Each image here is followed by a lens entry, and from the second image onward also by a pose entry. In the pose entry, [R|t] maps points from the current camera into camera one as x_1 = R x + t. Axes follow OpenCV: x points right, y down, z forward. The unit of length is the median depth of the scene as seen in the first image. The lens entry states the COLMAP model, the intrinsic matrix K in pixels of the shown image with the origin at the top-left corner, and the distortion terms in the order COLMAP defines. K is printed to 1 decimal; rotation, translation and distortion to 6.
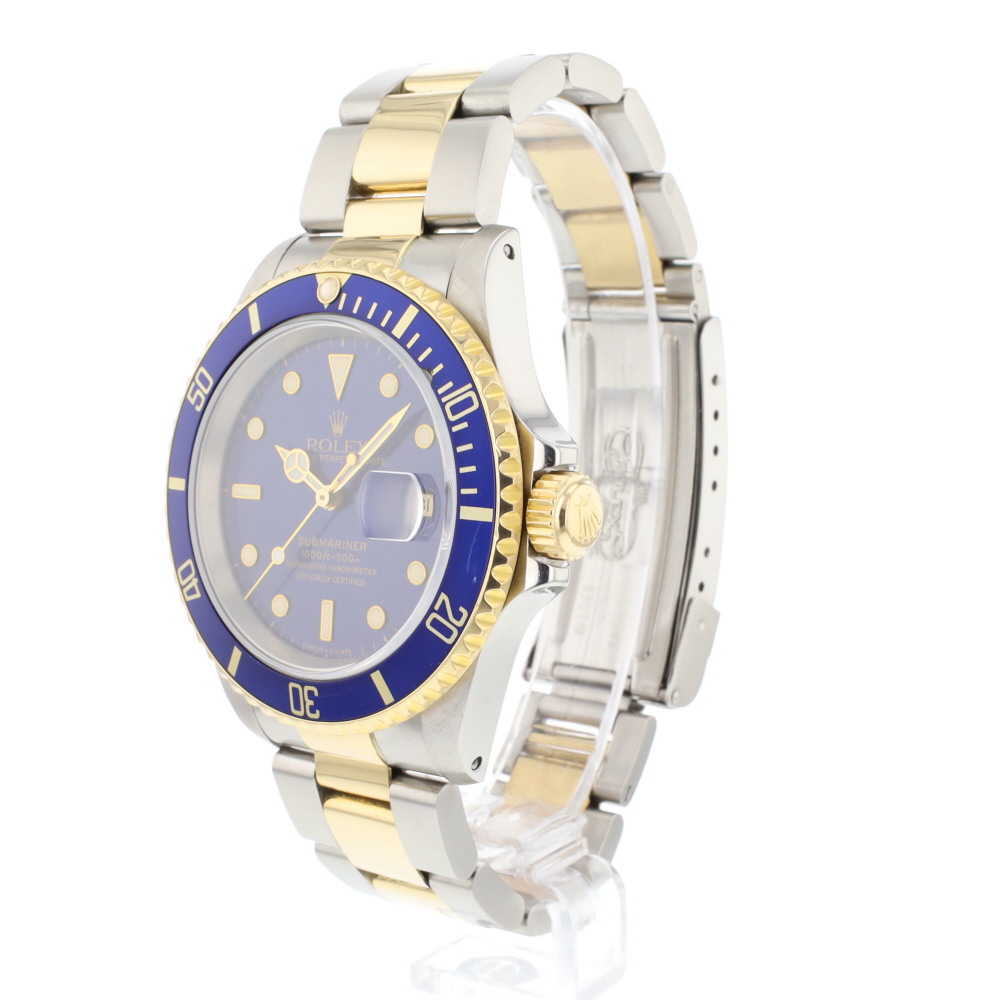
lens RADIAL K [[1917.8, 0, 500.0], [0, 1917.8, 500.0], [0, 0, 1]] dist [0.027290, -0.124530]
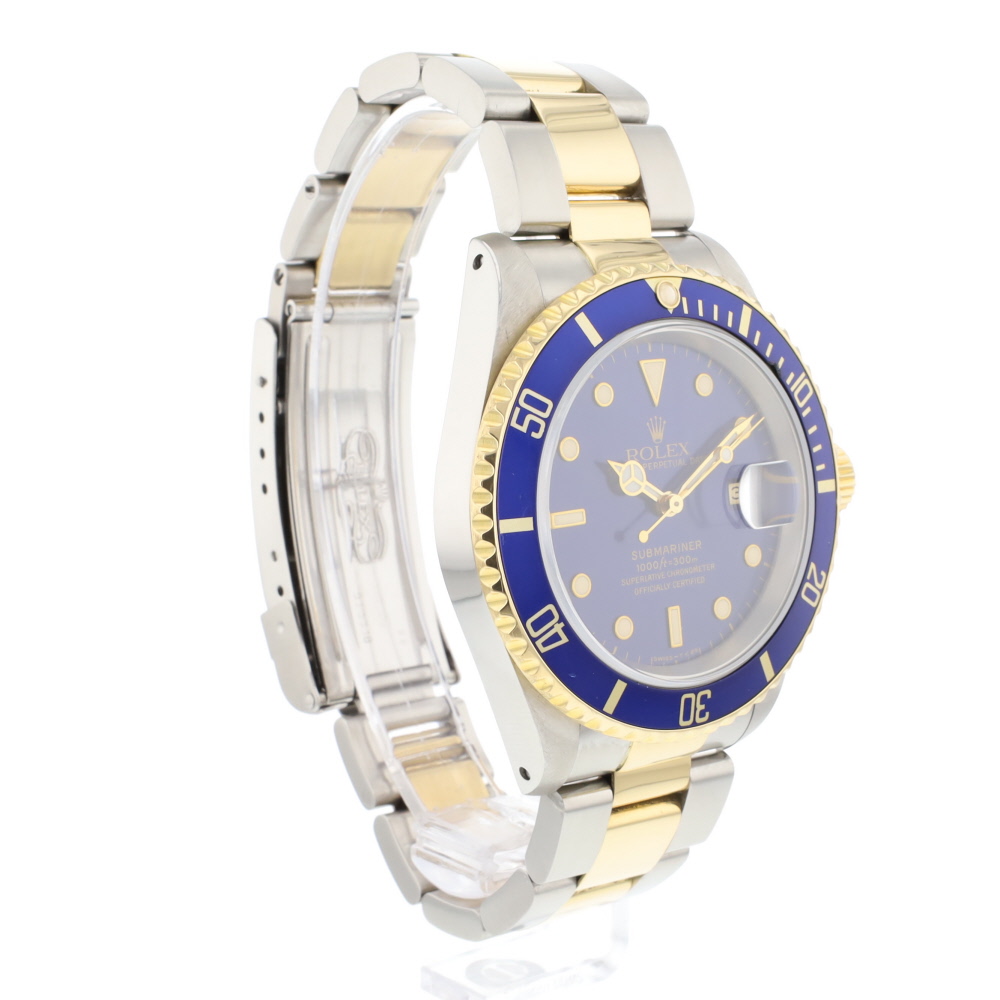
lens RADIAL K [[1917.8, 0, 500.0], [0, 1917.8, 500.0], [0, 0, 1]] dist [0.027290, -0.124530]
pose [[0.259402, -0.138574, 0.955776, -1.065070], [0.125629, 0.986085, 0.108872, -0.122801], [-0.957564, 0.091832, 0.273201, 0.816022]]
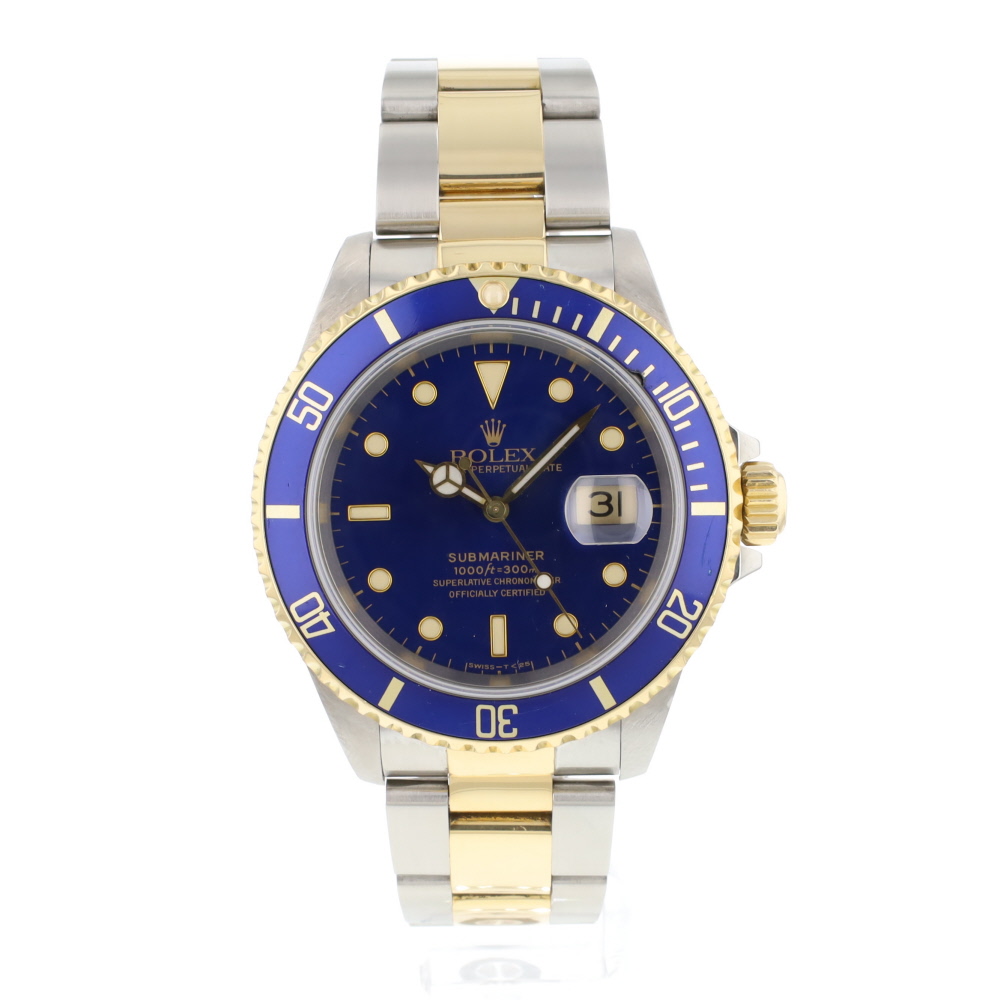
lens RADIAL K [[1917.8, 0, 500.0], [0, 1917.8, 500.0], [0, 0, 1]] dist [0.027290, -0.124530]
pose [[0.794660, -0.085925, 0.600943, -0.671019], [0.081249, 0.996080, 0.034983, -0.039720], [-0.601593, 0.021026, 0.798526, 0.227374]]
